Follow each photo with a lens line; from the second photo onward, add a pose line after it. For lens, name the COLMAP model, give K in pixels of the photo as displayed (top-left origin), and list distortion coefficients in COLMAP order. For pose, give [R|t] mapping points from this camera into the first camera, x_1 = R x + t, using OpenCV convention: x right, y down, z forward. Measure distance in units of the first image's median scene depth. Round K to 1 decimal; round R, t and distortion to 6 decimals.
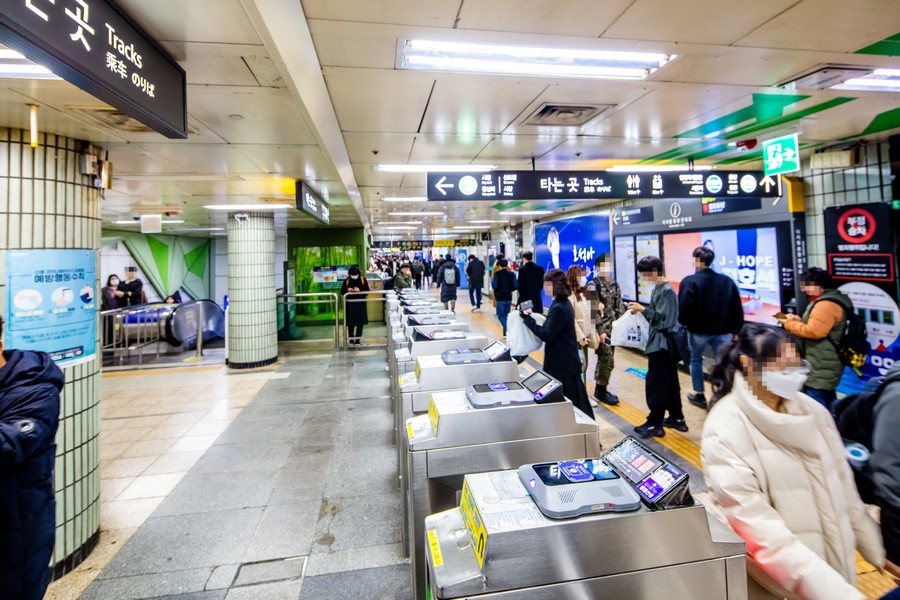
lens RADIAL K [[440.2, 0, 450.0], [0, 440.2, 300.0], [0, 0, 1]] dist [0.000000, -0.000220]
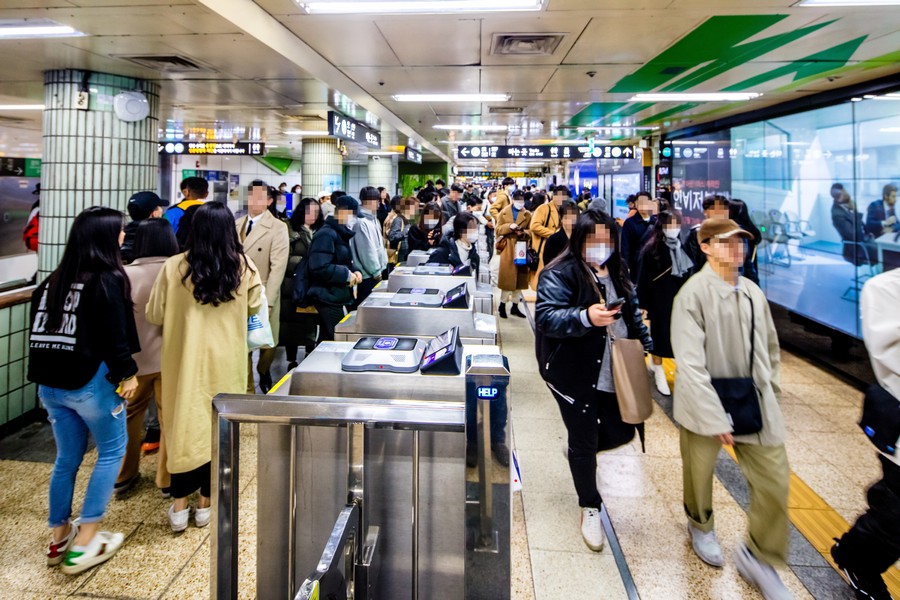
lens RADIAL K [[440.2, 0, 450.0], [0, 440.2, 300.0], [0, 0, 1]] dist [0.000000, -0.000220]
pose [[0.972288, 0.094518, -0.213828, 0.441048], [-0.059580, 0.984608, 0.164311, 0.123292], [0.226067, -0.147017, 0.962954, -1.262745]]
